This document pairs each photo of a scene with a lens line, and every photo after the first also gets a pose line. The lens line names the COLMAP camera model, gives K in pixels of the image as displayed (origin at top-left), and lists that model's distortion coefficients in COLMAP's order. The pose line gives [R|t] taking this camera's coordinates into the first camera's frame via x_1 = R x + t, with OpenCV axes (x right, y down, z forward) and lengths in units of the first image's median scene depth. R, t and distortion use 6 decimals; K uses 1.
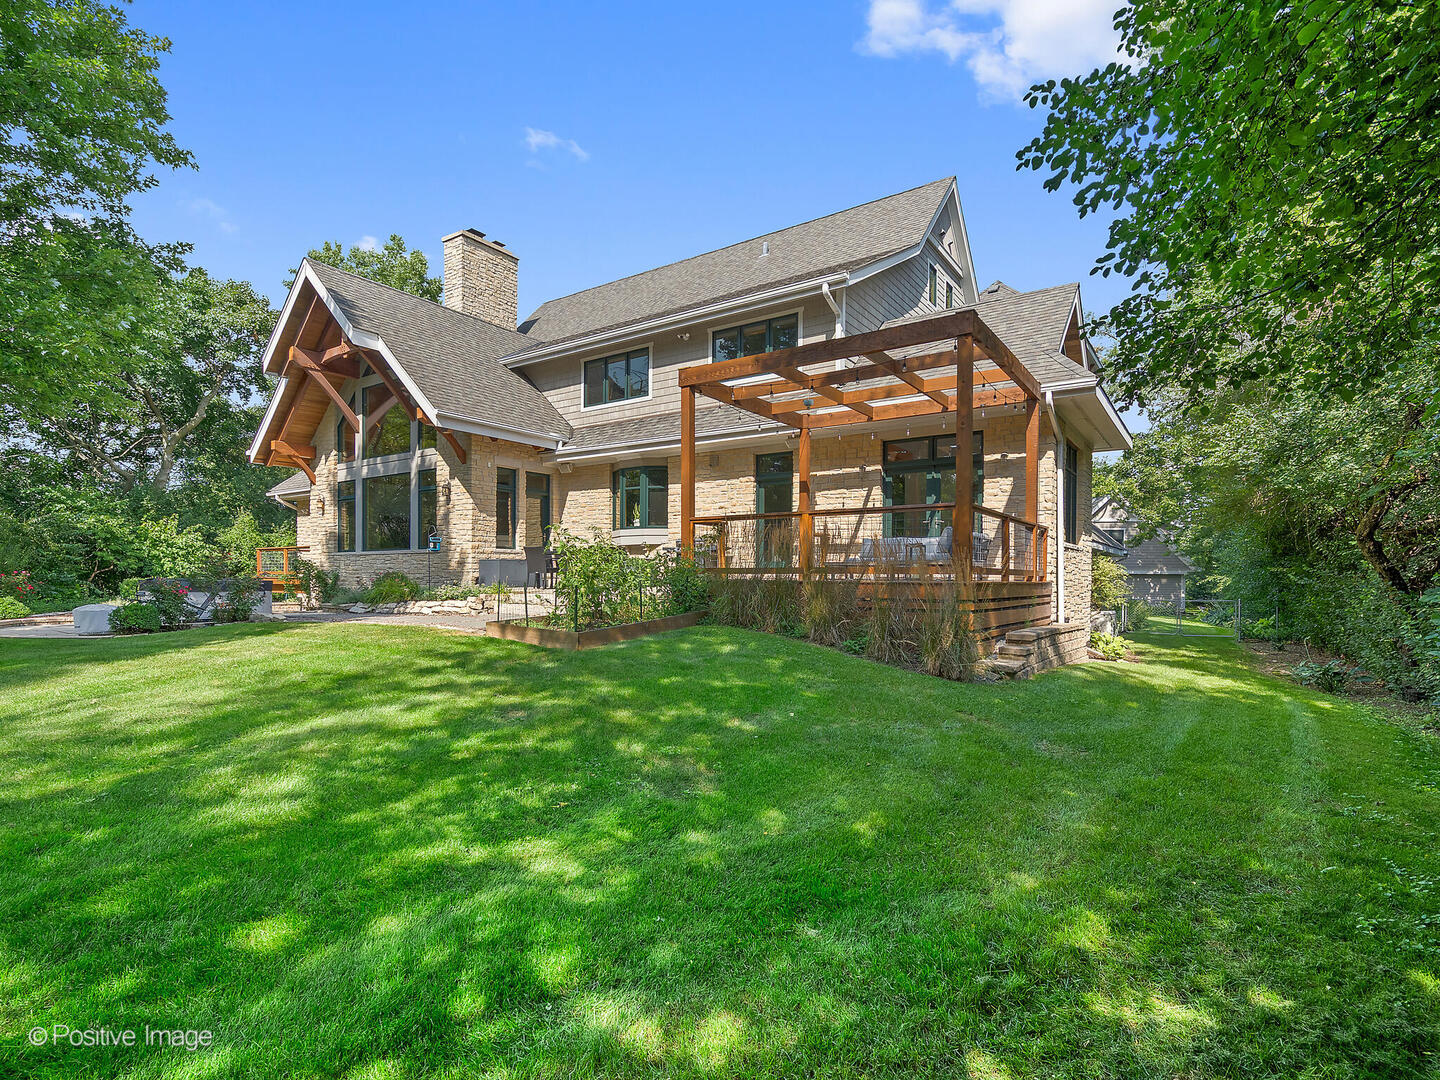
lens RADIAL K [[654.6, 0, 719.7], [0, 654.6, 540.7], [0, 0, 1]] dist [0.002100, 0.000140]
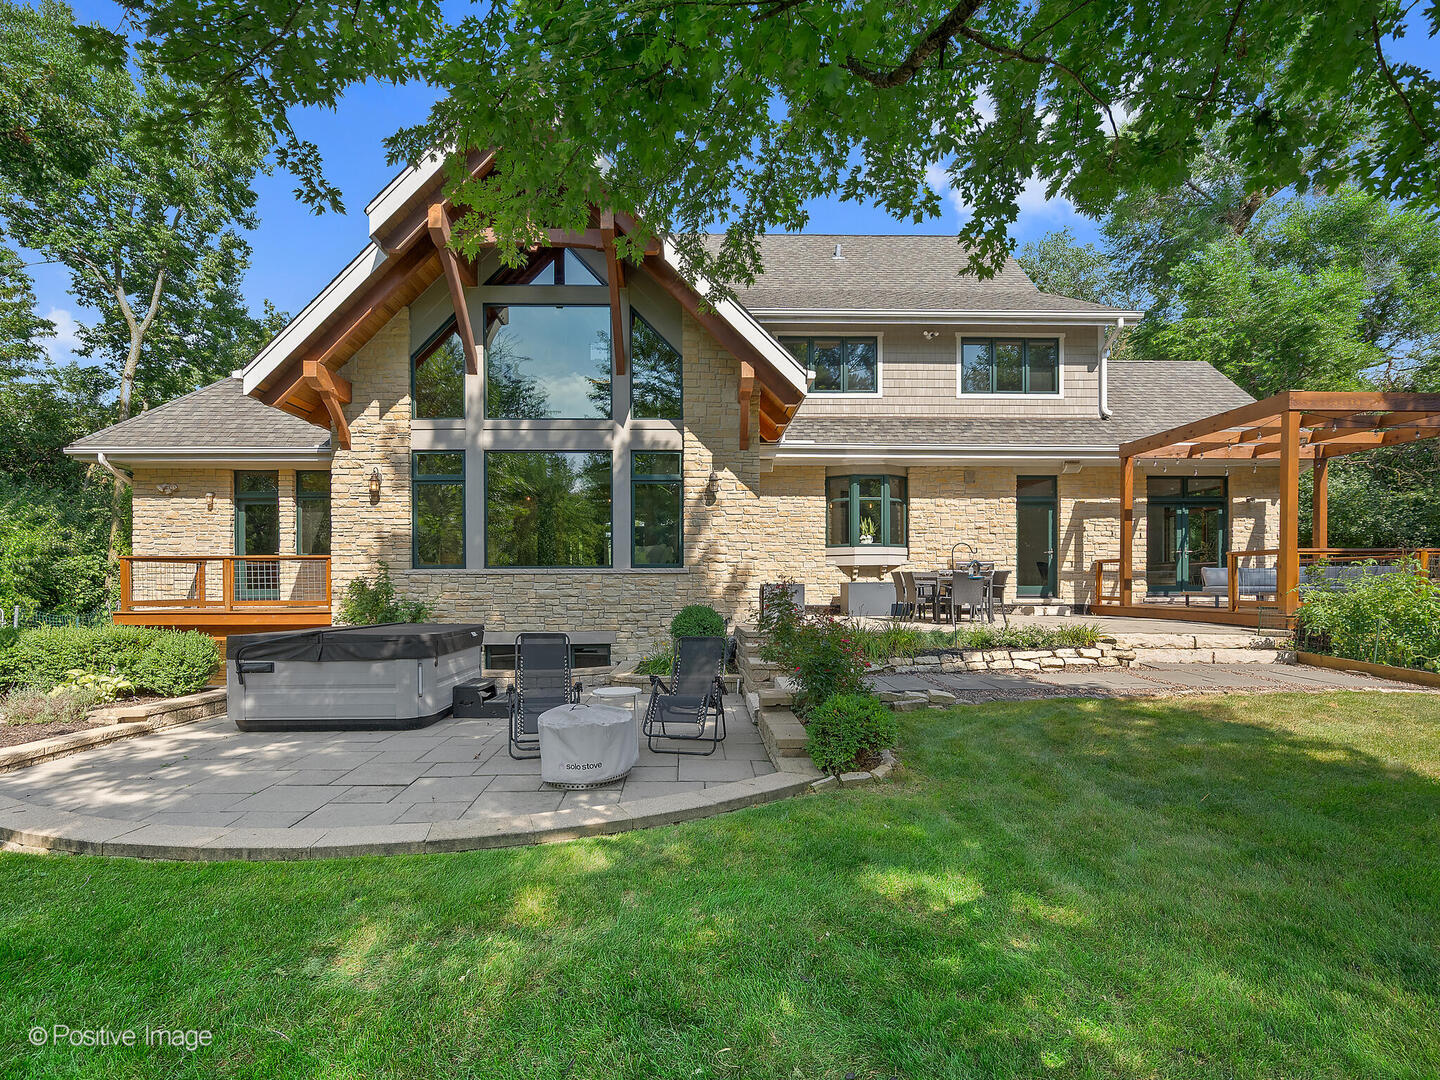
lens RADIAL K [[654.6, 0, 719.8], [0, 654.6, 542.7], [0, 0, 1]] dist [0.002100, 0.000140]
pose [[0.835215, 0.031611, 0.549014, -0.789871], [-0.027819, 0.999497, -0.015228, -0.005006], [-0.549219, -0.002554, 0.835674, 0.411502]]
